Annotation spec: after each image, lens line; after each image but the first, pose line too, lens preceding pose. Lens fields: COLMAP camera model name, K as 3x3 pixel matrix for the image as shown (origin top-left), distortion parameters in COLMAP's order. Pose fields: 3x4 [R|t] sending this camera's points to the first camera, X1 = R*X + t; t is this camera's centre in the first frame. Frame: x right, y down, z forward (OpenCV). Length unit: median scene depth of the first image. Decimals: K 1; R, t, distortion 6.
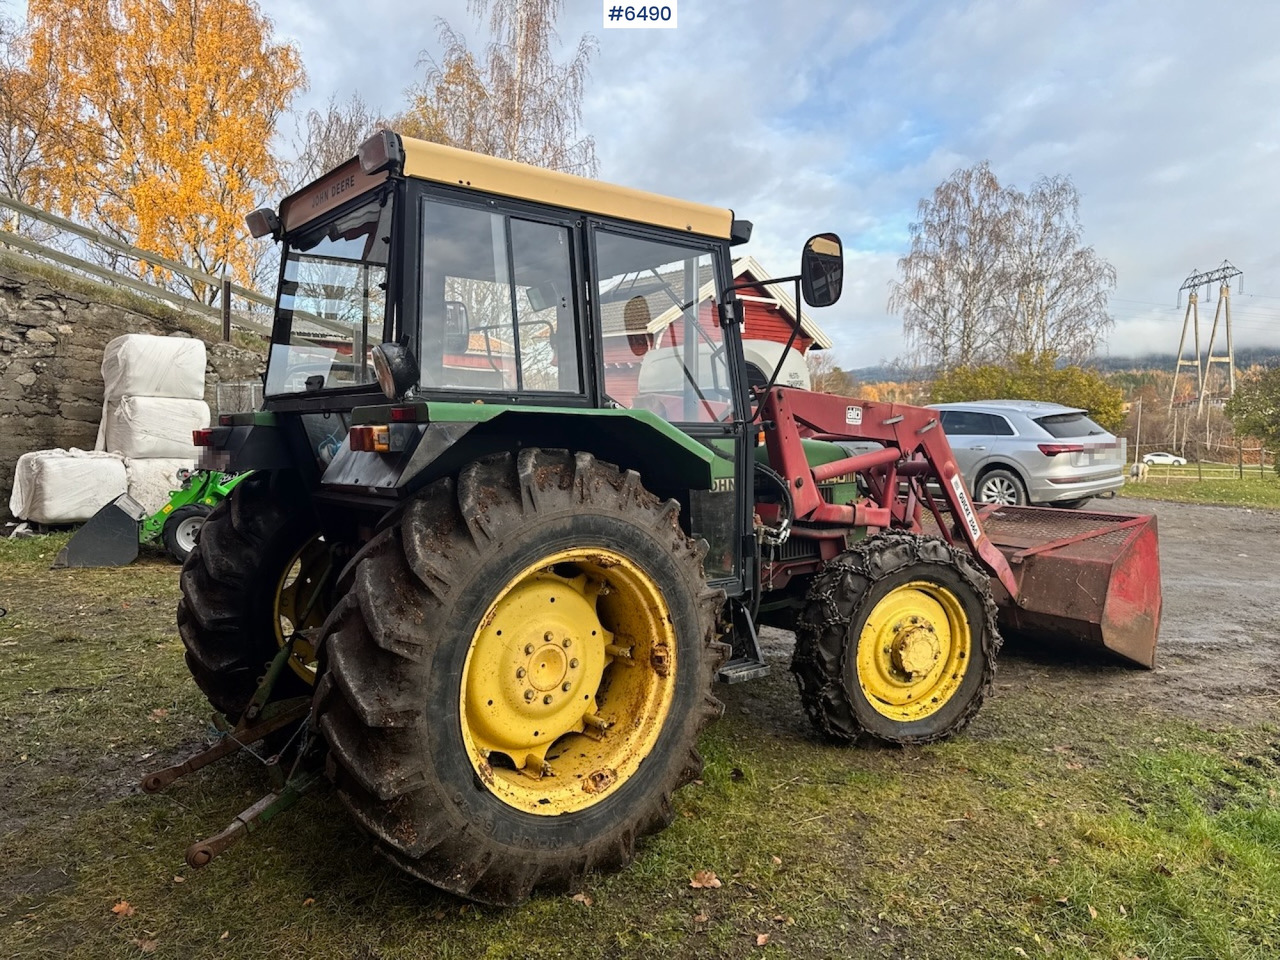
lens RADIAL K [[887.0, 0, 639.1], [0, 887.0, 475.0], [0, 0, 1]] dist [0.037722, -0.050622]
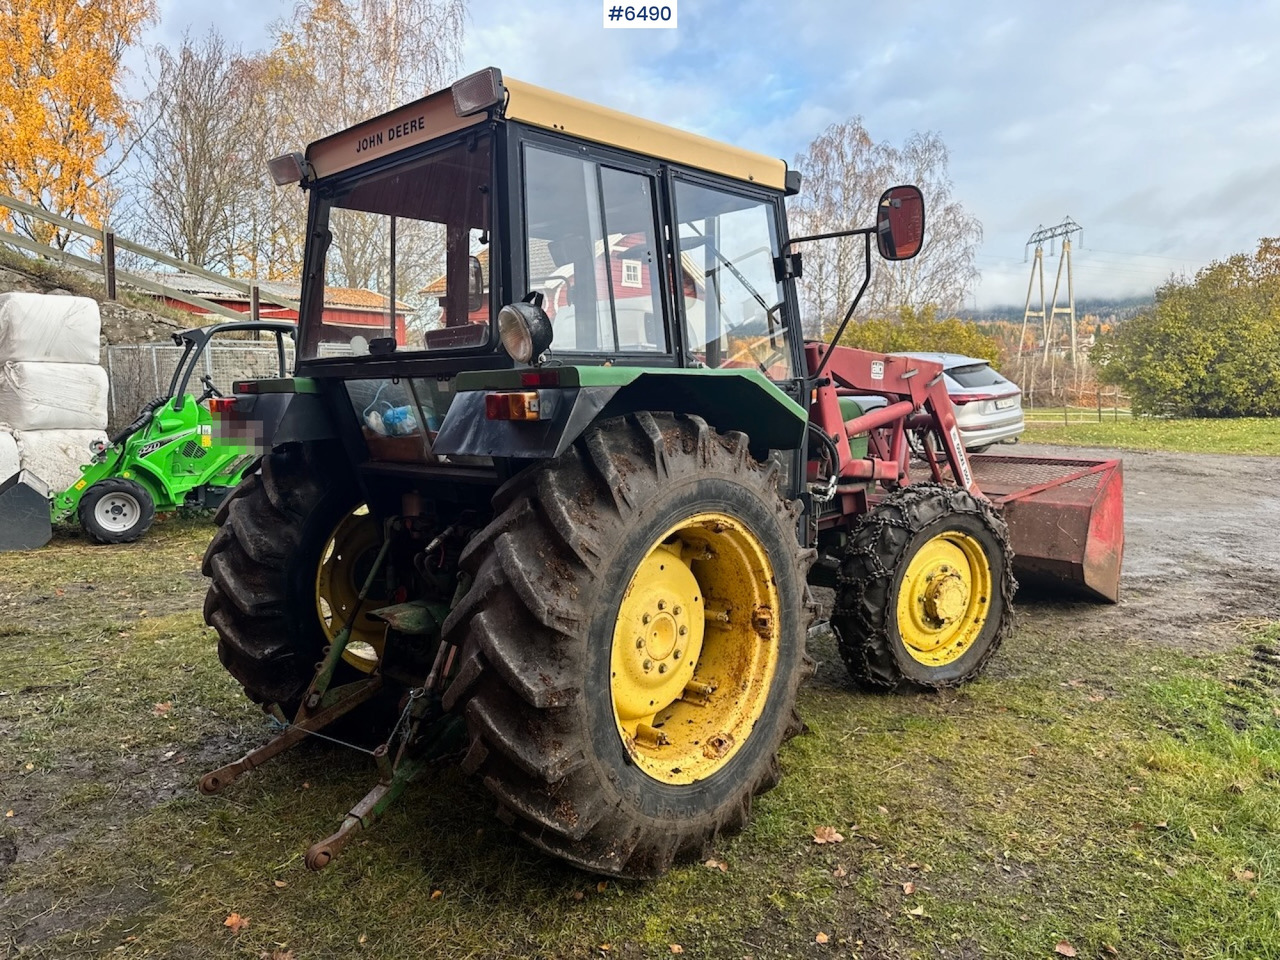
lens RADIAL K [[886.1, 0, 640.0], [0, 886.1, 480.0], [0, 0, 1]] dist [0.042732, -0.055297]
pose [[0.990485, -0.033901, 0.133378, -0.185478], [0.026606, 0.998071, 0.056099, -0.007369], [-0.135023, -0.052017, 0.989476, 0.035400]]
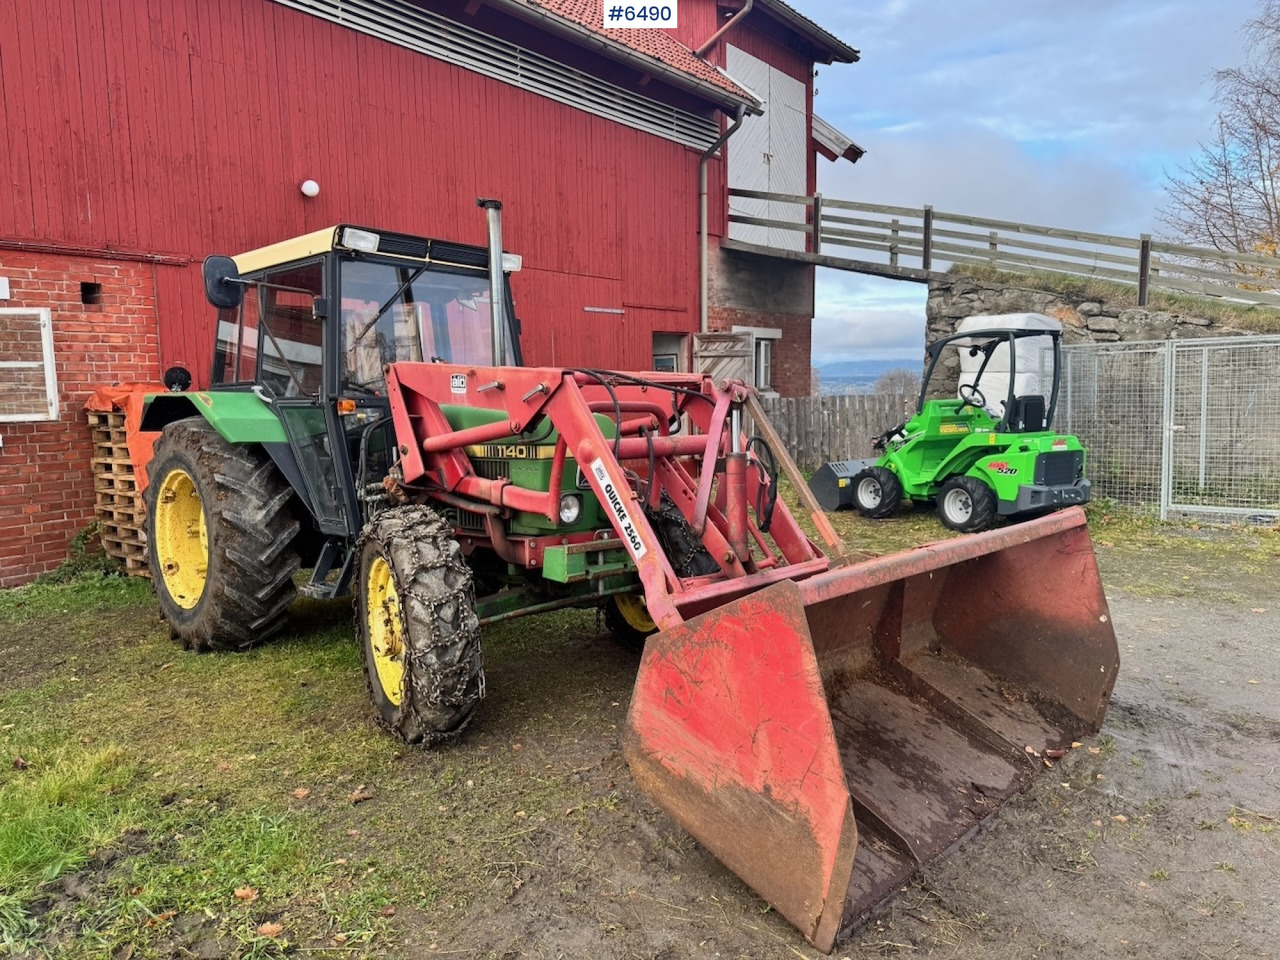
lens RADIAL K [[886.1, 0, 640.0], [0, 886.1, 480.0], [0, 0, 1]] dist [0.042732, -0.055297]
pose [[0.143894, 0.073140, -0.986887, 1.348127], [-0.037115, 0.996962, 0.068475, -0.041467], [0.988897, 0.026776, 0.146171, 1.181468]]
